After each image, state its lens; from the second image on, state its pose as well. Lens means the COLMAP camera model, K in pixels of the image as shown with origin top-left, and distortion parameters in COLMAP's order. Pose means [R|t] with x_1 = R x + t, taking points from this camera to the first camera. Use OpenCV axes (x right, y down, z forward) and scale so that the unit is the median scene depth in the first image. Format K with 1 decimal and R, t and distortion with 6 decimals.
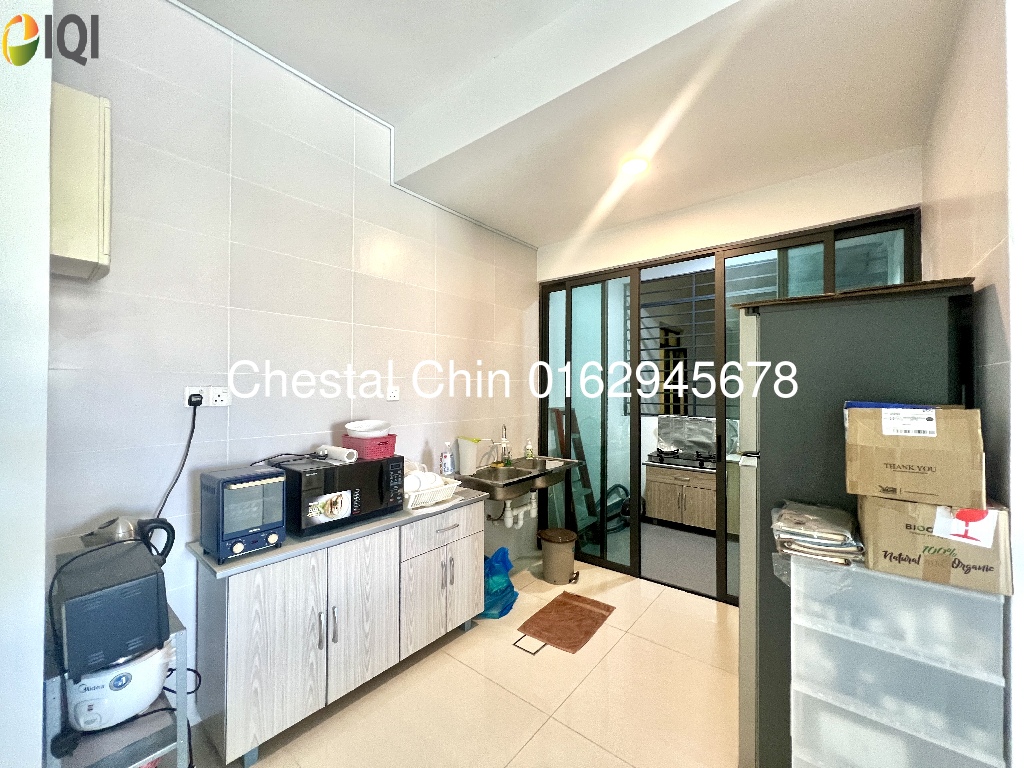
lens RADIAL K [[407.8, 0, 507.6], [0, 407.8, 381.4], [0, 0, 1]] dist [-0.000847, -0.000265]
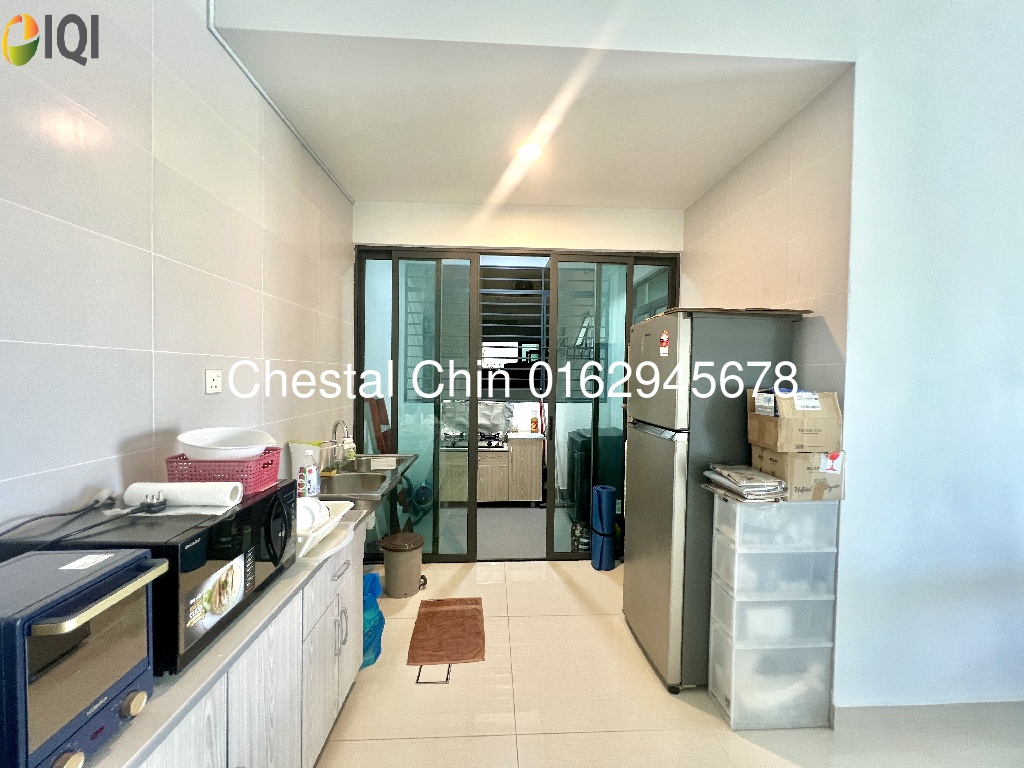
lens RADIAL K [[409.6, 0, 515.4], [0, 409.6, 383.4], [0, 0, 1]] dist [-0.003315, -0.000034]
pose [[0.740508, -0.005911, 0.672022, -0.377439], [-0.022351, 0.999192, 0.033417, 0.002346], [-0.671676, -0.039766, 0.739777, 0.261587]]
